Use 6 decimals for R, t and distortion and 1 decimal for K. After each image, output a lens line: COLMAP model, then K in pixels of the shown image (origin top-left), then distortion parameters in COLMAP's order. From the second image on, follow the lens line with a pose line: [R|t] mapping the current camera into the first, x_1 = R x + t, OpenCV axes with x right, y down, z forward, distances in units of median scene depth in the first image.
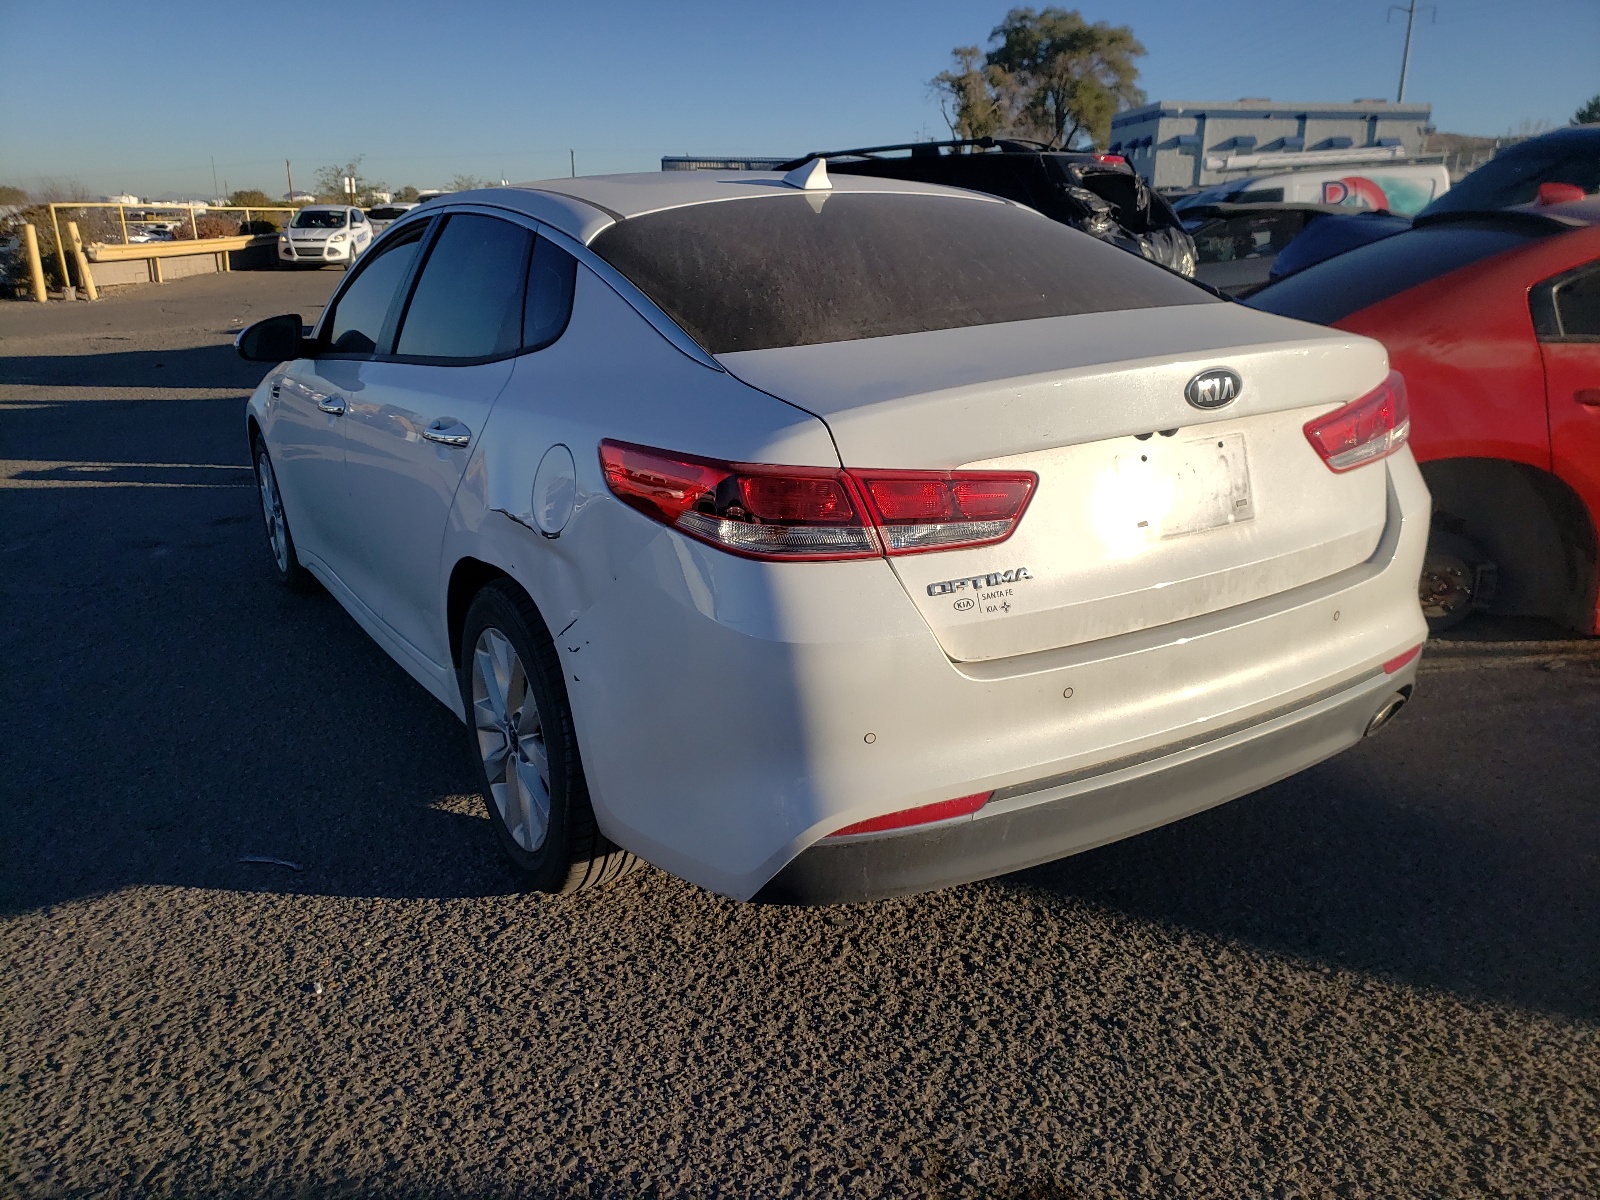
lens RADIAL K [[1226.3, 0, 802.4], [0, 1226.3, 605.0], [0, 0, 1]] dist [0.008821, 0.024542]
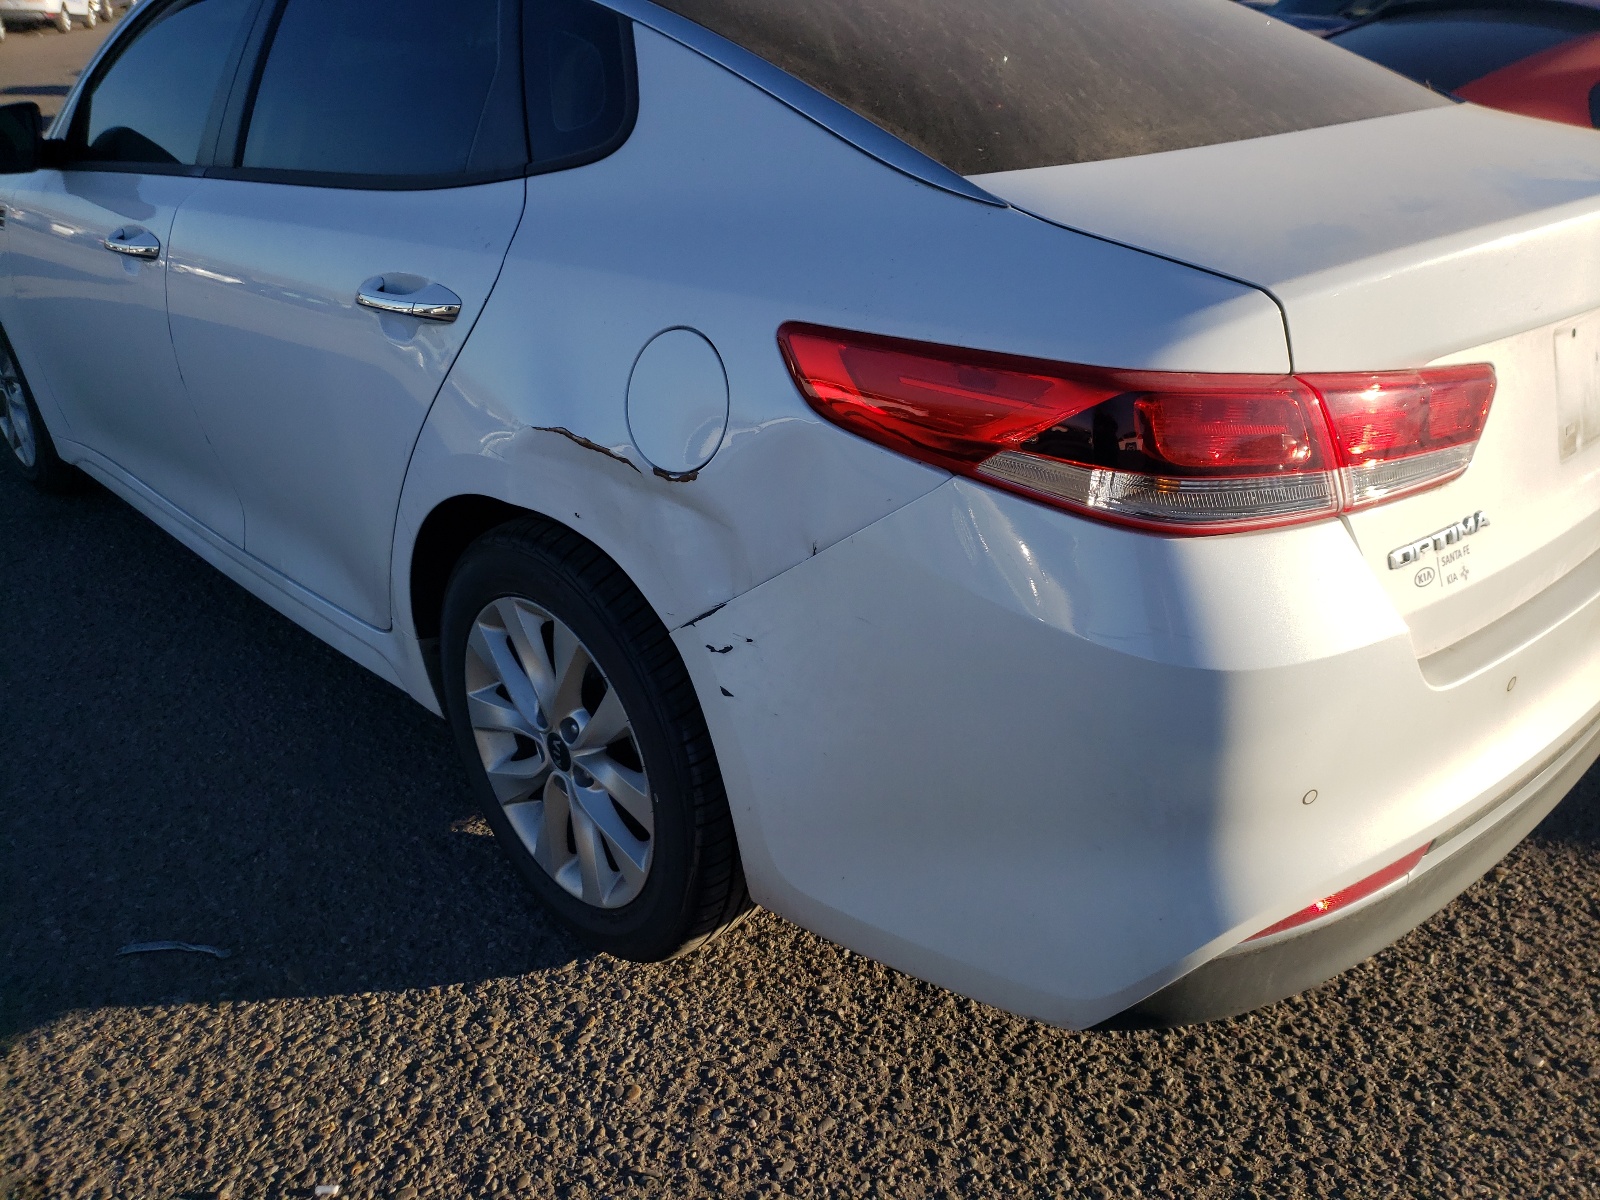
lens RADIAL K [[1226.3, 0, 826.7], [0, 1226.3, 608.8], [0, 0, 1]] dist [0.008821, 0.024542]
pose [[0.973659, -0.076221, 0.214890, -0.258084], [0.043292, 0.987125, 0.153979, -0.079178], [-0.223860, -0.140621, 0.964424, 0.349863]]
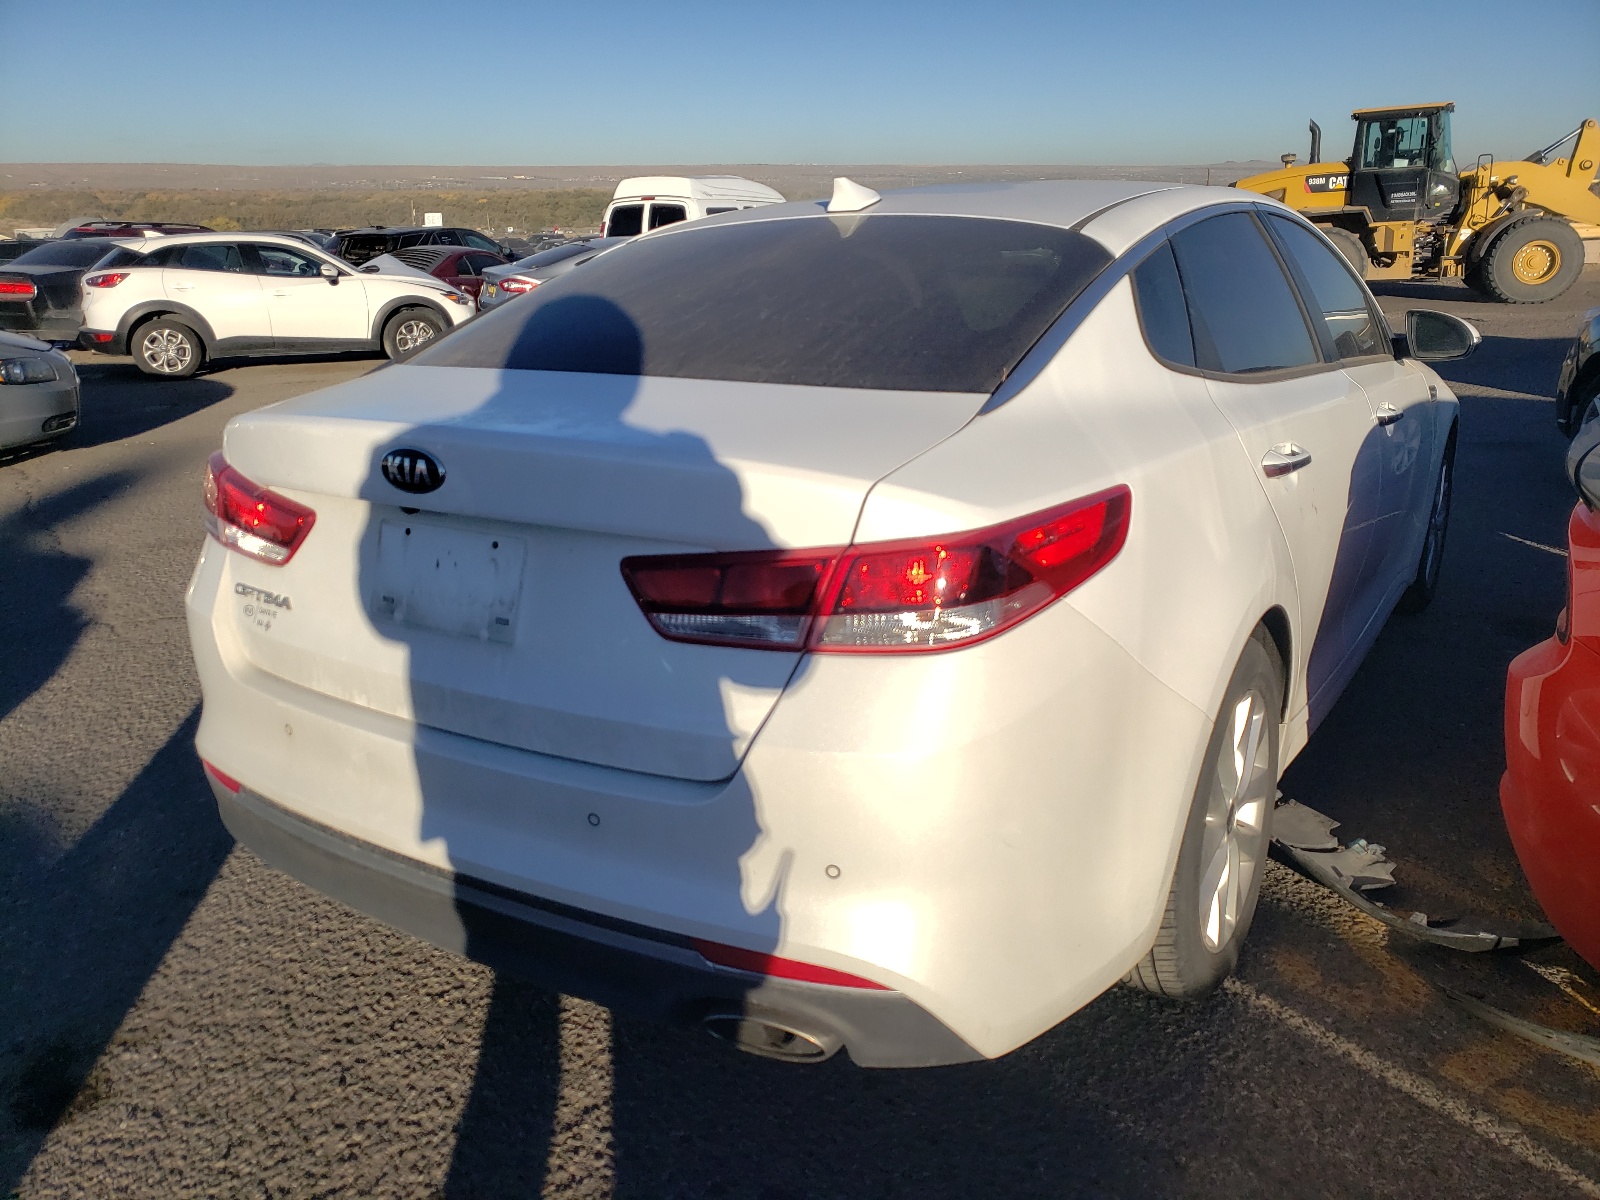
lens RADIAL K [[1226.3, 0, 834.9], [0, 1226.3, 598.3], [0, 0, 1]] dist [0.008821, 0.024542]
pose [[0.451824, 0.273826, -0.849044, 1.052903], [-0.258631, 0.951061, 0.169095, -0.269084], [0.853795, 0.143188, 0.500532, 0.720292]]
